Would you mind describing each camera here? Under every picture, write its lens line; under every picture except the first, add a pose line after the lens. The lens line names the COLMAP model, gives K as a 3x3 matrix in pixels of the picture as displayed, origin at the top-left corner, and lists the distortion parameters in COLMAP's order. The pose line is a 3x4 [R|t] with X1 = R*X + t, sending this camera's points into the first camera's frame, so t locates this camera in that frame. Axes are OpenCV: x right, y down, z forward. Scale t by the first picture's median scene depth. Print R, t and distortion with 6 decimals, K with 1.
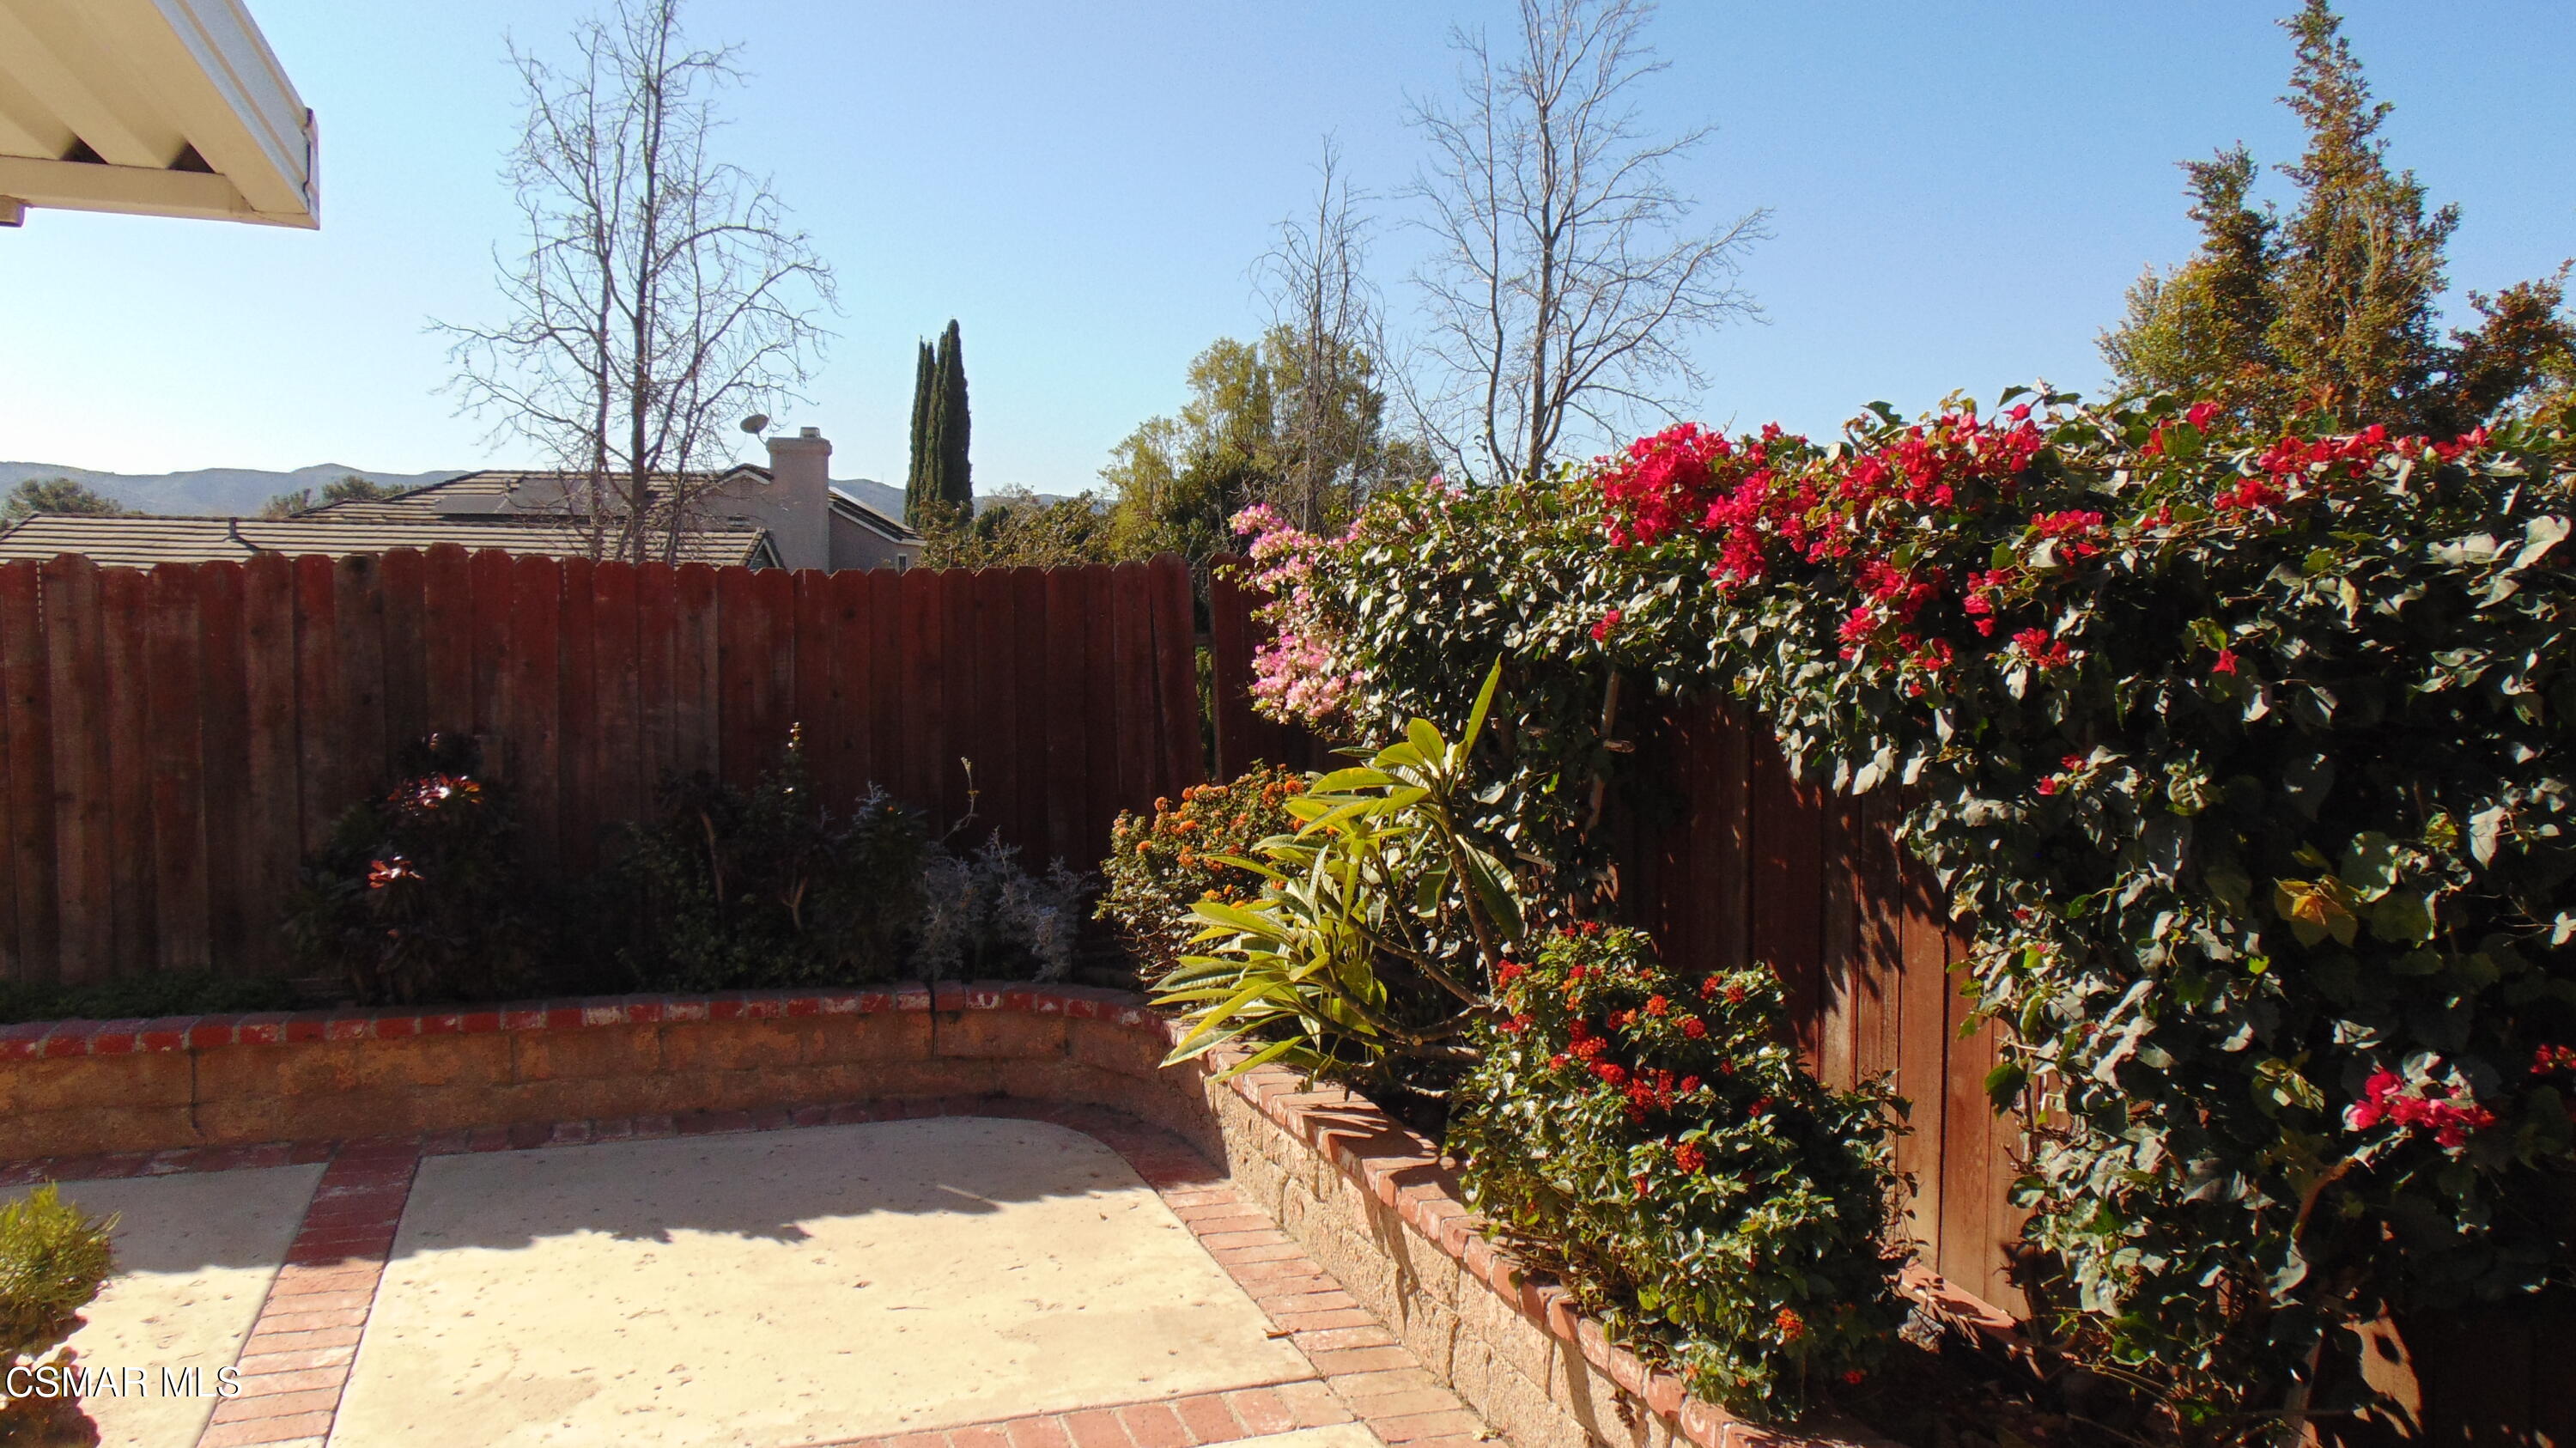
lens RADIAL K [[1955.8, 0, 1288.0], [0, 1955.8, 724.0], [0, 0, 1]] dist [-0.028514, 0.086666]
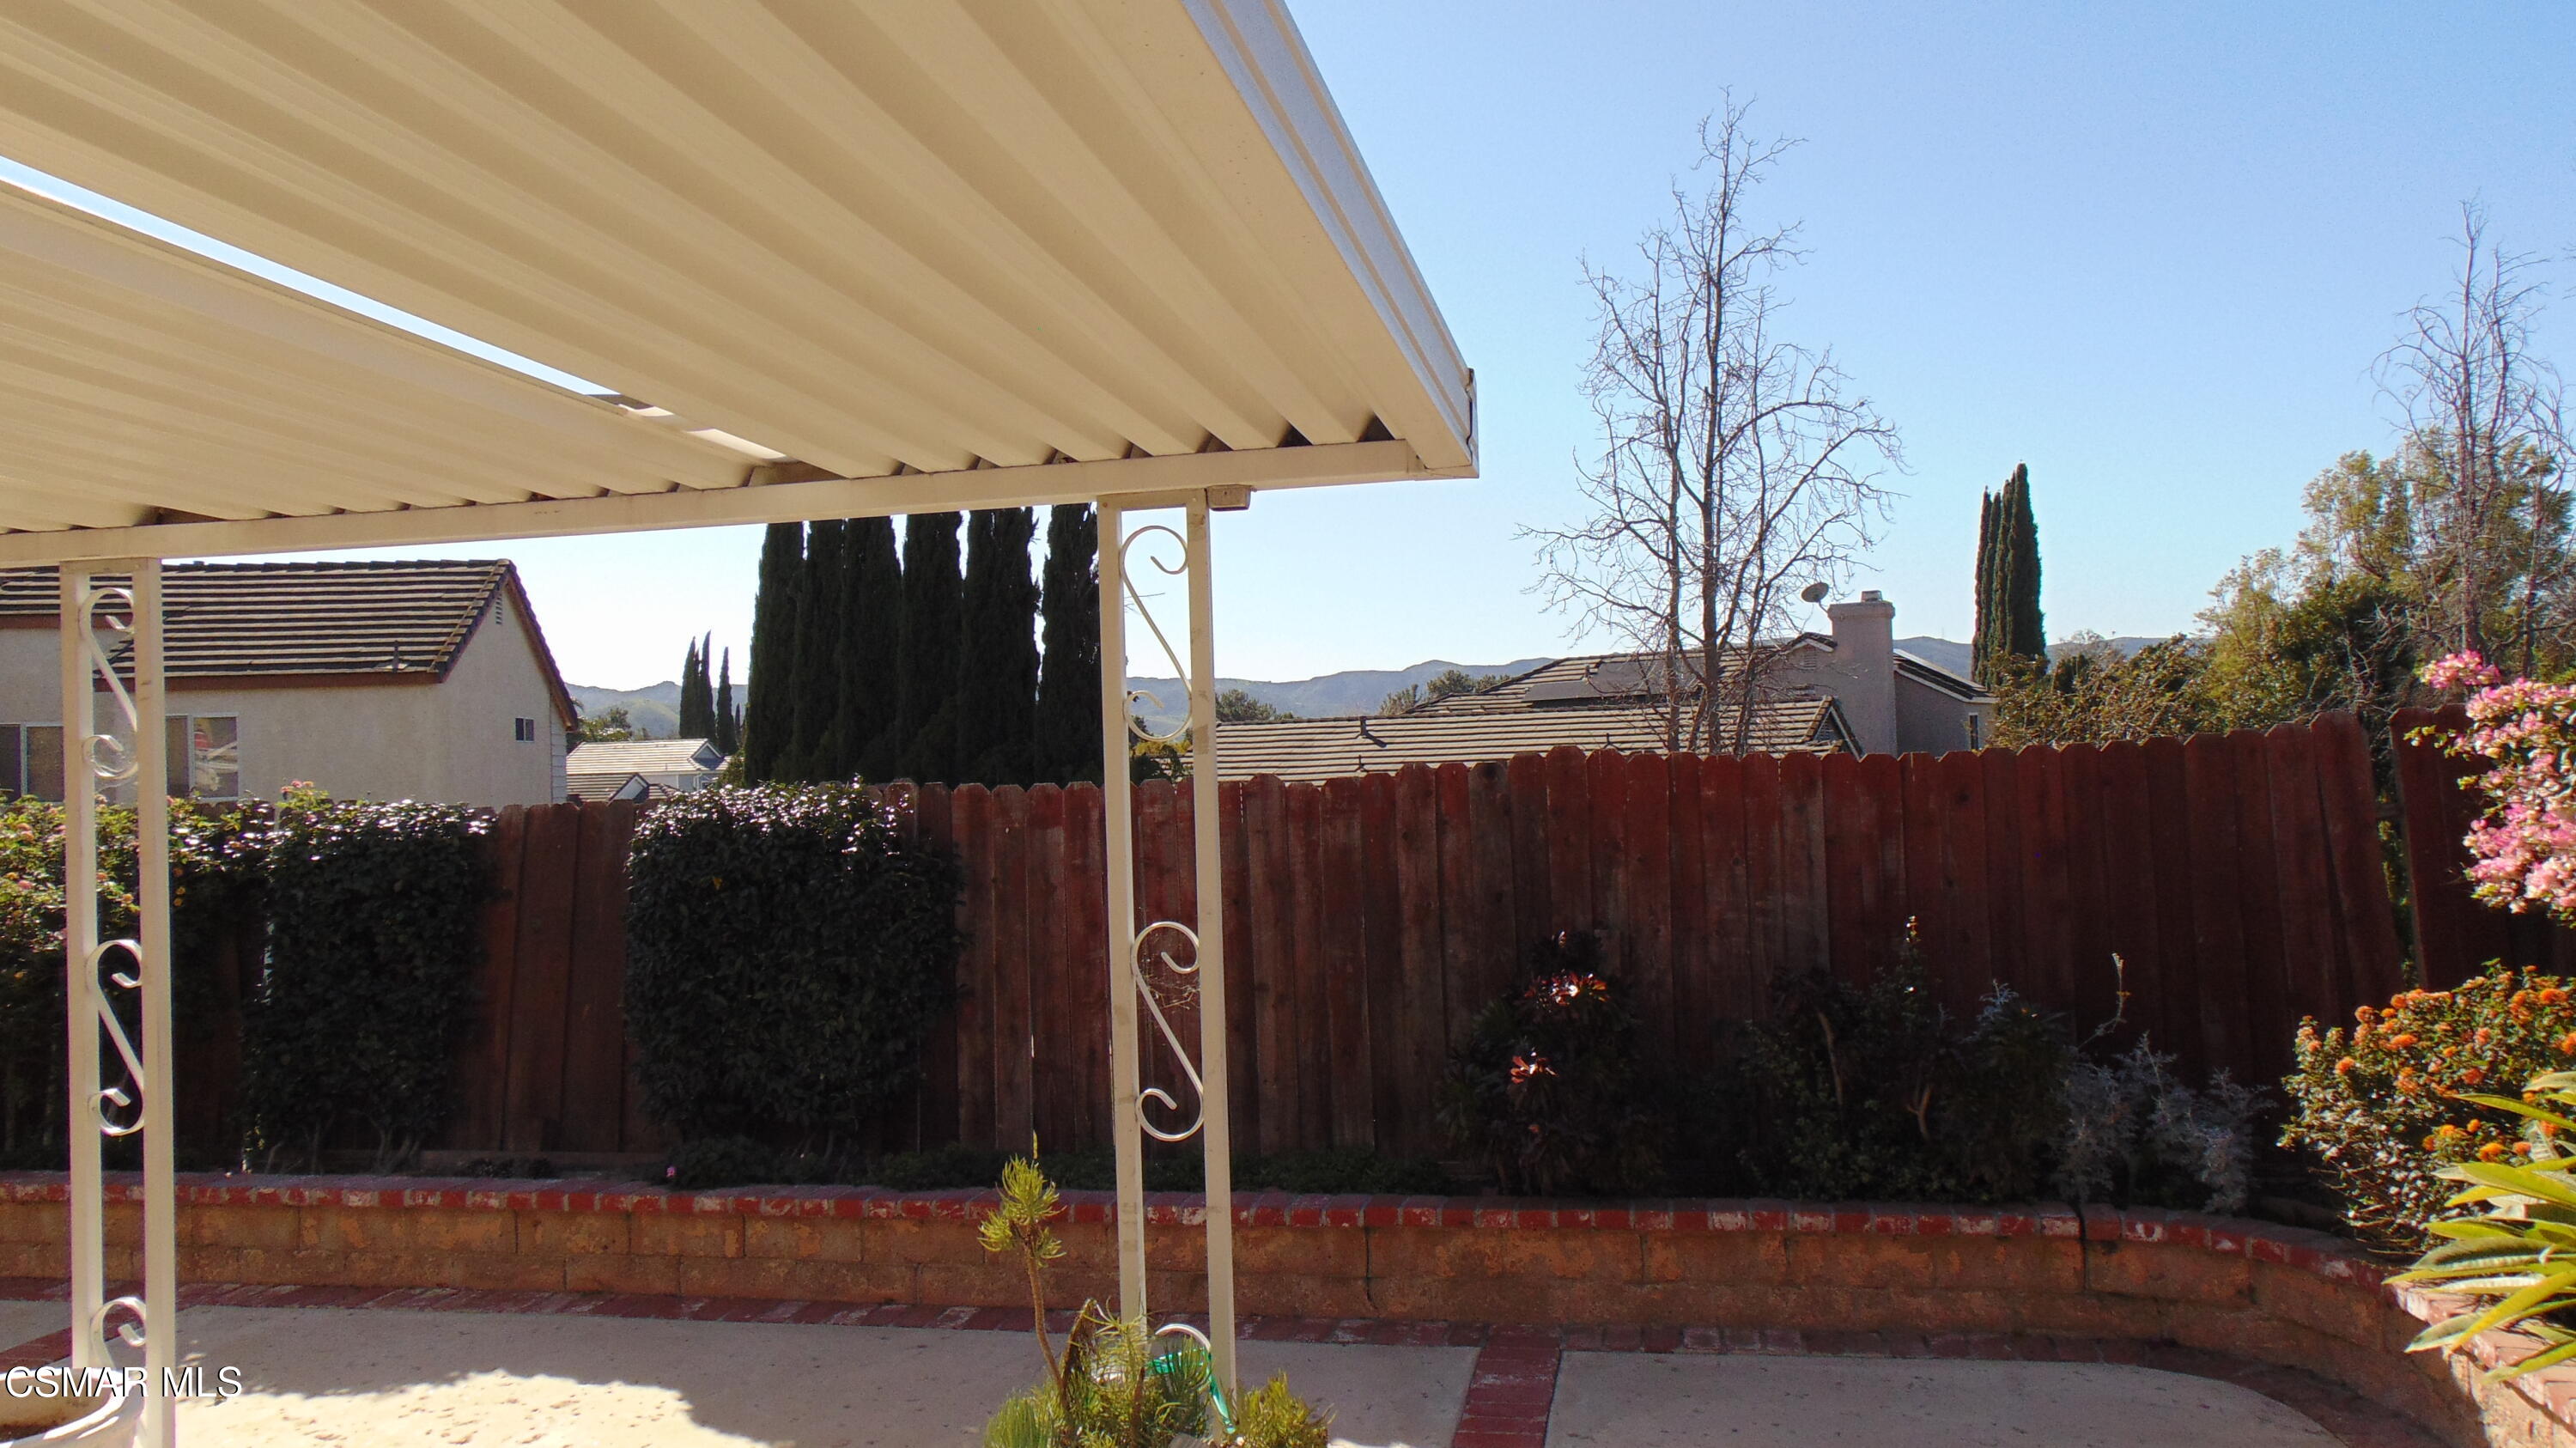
lens RADIAL K [[1943.8, 0, 1288.0], [0, 1943.8, 724.0], [0, 0, 1]] dist [-0.001933, 0.051630]
pose [[0.864224, -0.052023, -0.500410, -0.036120], [0.011445, 0.996415, -0.083821, -0.018196], [0.502976, 0.066713, 0.861722, 0.025610]]
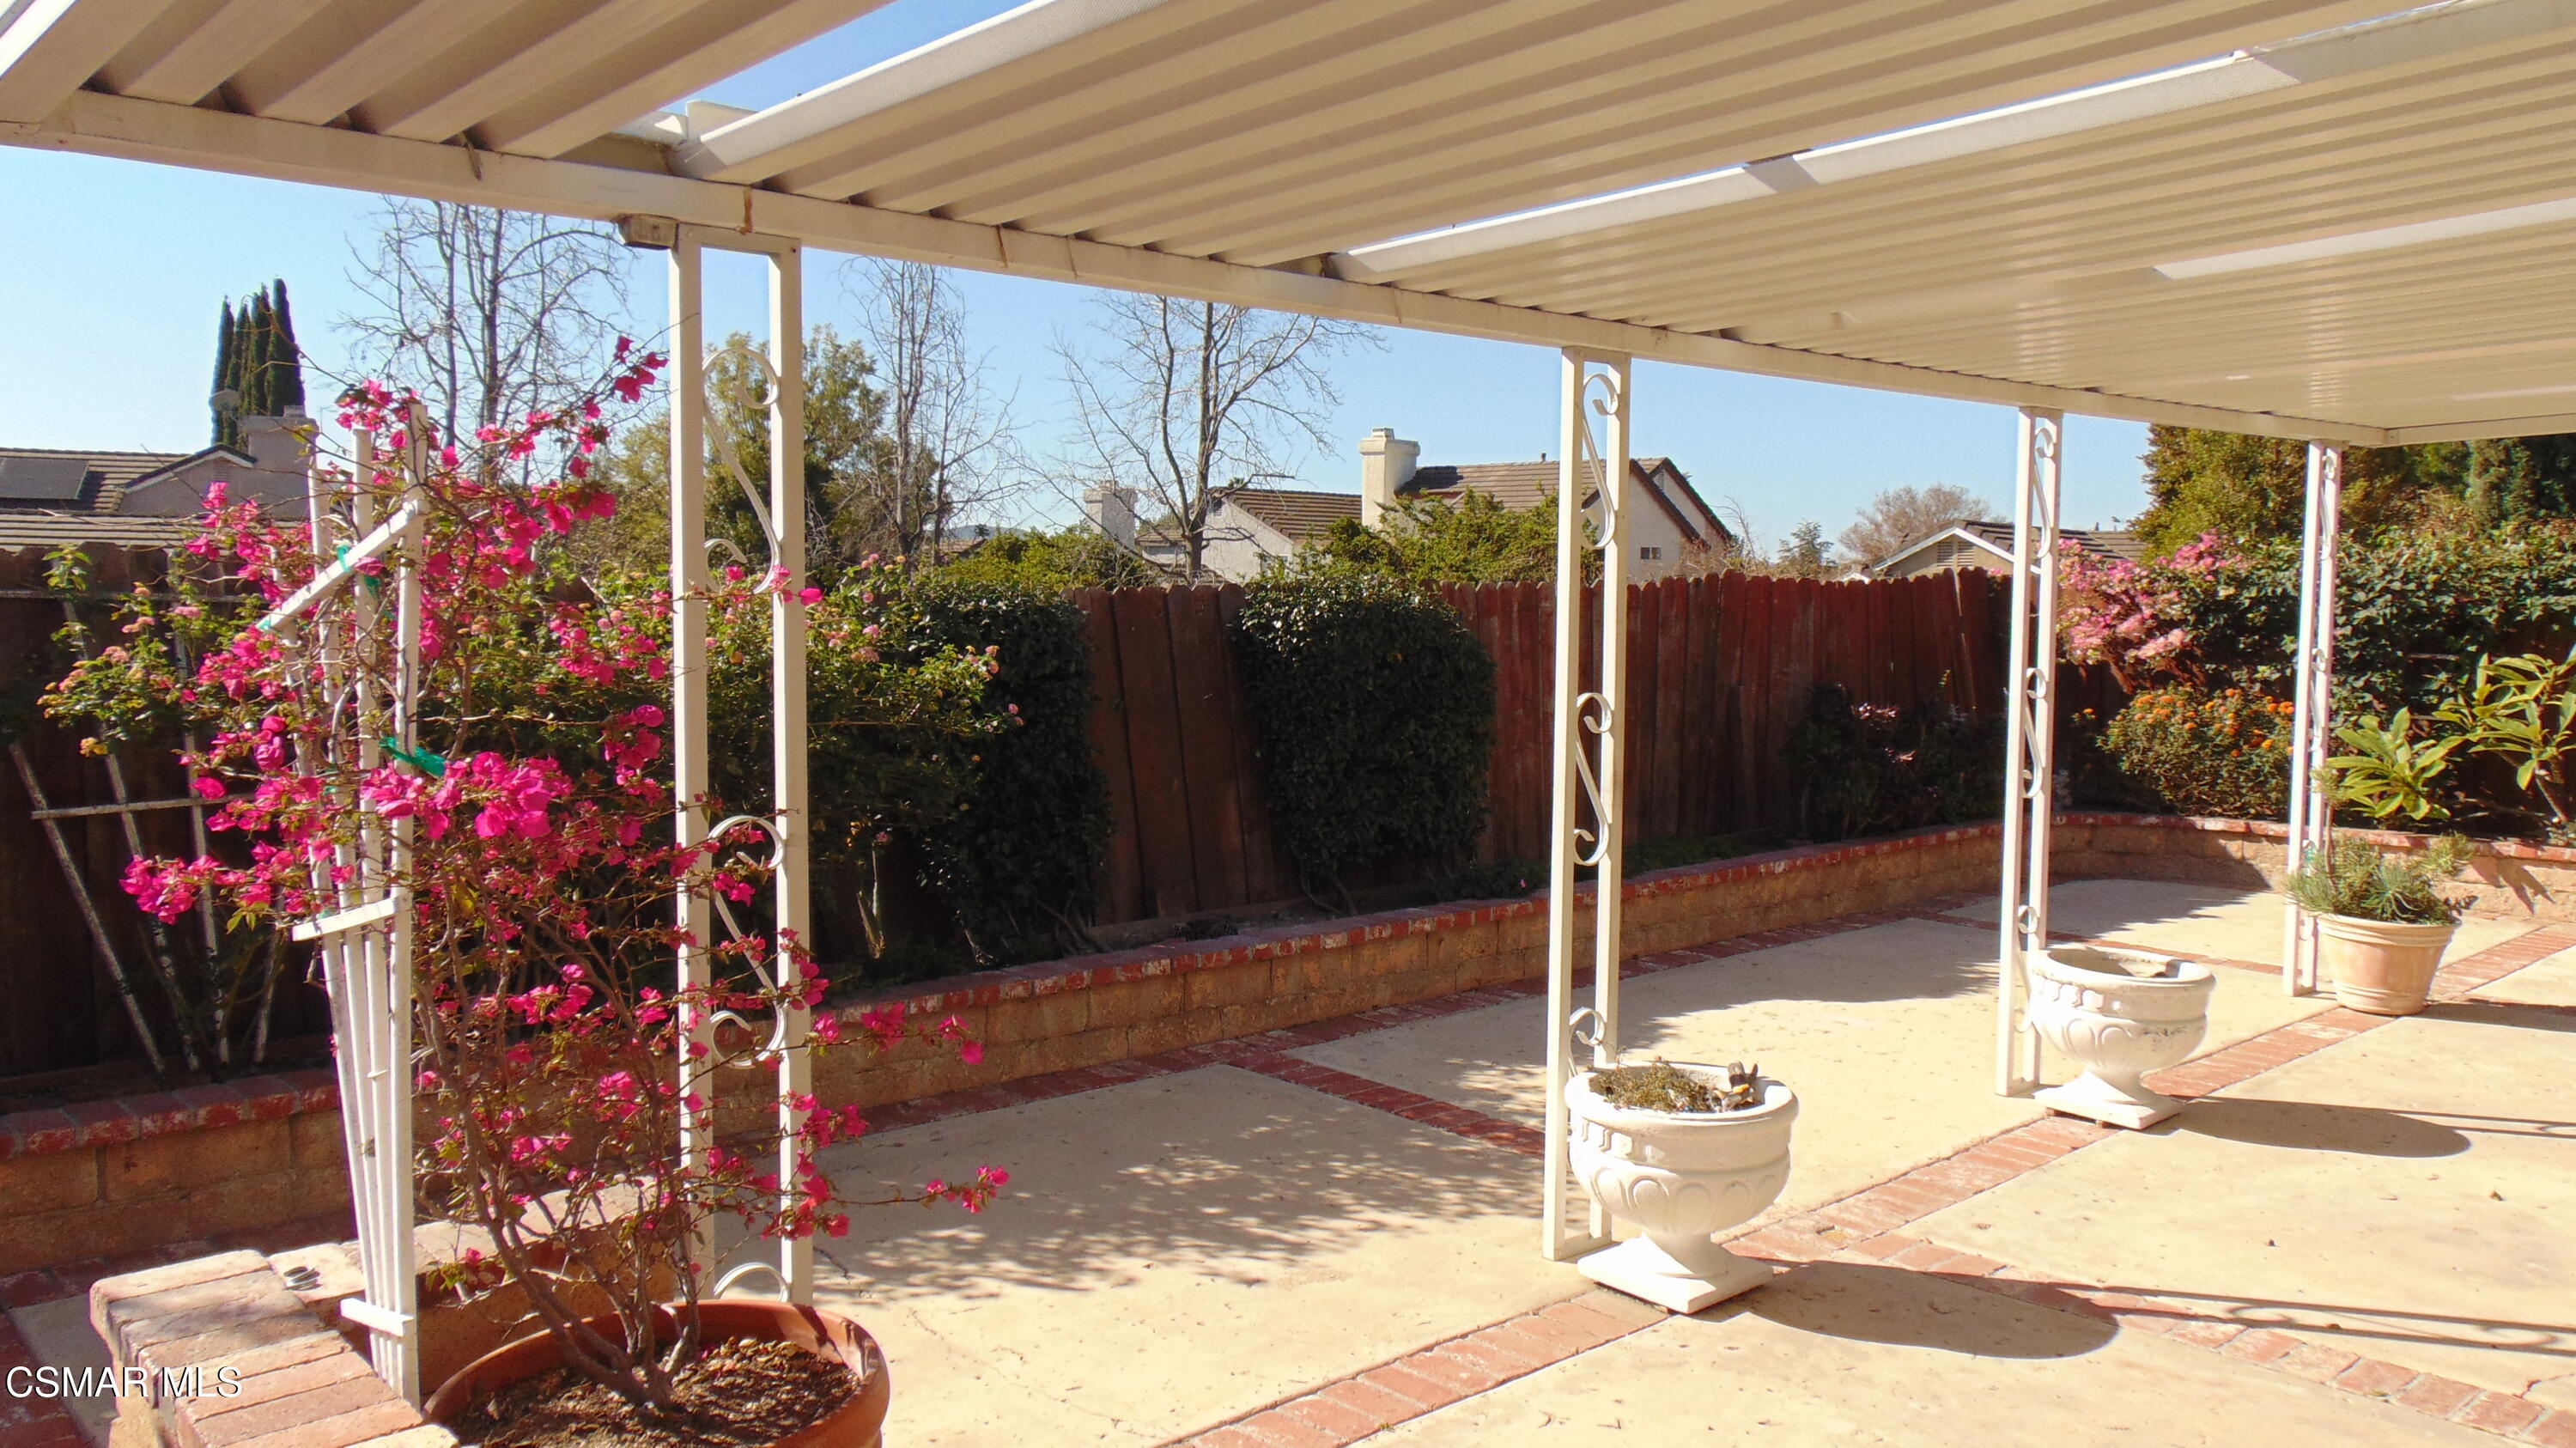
lens RADIAL K [[1943.8, 0, 1288.0], [0, 1943.8, 724.0], [0, 0, 1]] dist [-0.001933, 0.051630]
pose [[0.912144, -0.043053, 0.407603, -1.411302], [0.037675, 0.999065, 0.021216, -0.011705], [-0.408136, -0.003995, 0.912913, -0.323209]]
